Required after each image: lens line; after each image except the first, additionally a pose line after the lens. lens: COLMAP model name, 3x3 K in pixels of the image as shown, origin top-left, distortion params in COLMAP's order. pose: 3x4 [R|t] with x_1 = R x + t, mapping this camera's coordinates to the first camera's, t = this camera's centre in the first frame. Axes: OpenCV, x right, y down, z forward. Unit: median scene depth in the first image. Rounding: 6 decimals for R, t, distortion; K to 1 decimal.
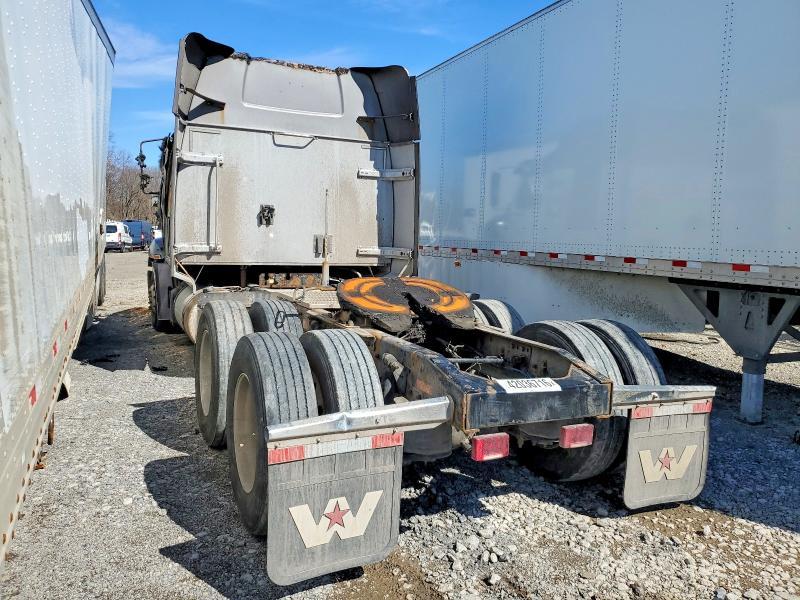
lens RADIAL K [[614.7, 0, 400.0], [0, 614.7, 300.0], [0, 0, 1]] dist [0.006762, 0.004509]
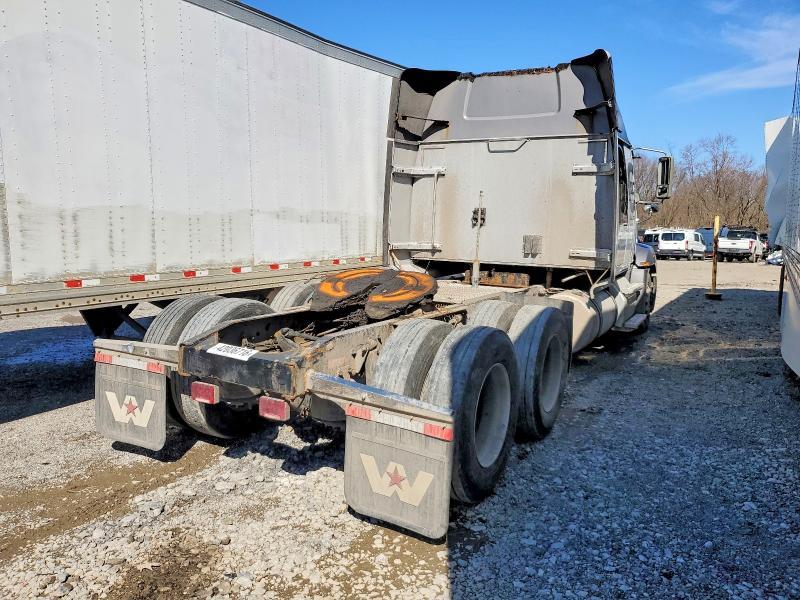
lens RADIAL K [[635.7, 0, 400.0], [0, 635.7, 300.0], [0, 0, 1]] dist [0.001818, -0.004078]
pose [[0.573587, 0.080904, -0.815139, 0.640439], [-0.095065, 0.994961, 0.031858, -0.014551], [0.813609, 0.059218, 0.578388, 0.247369]]
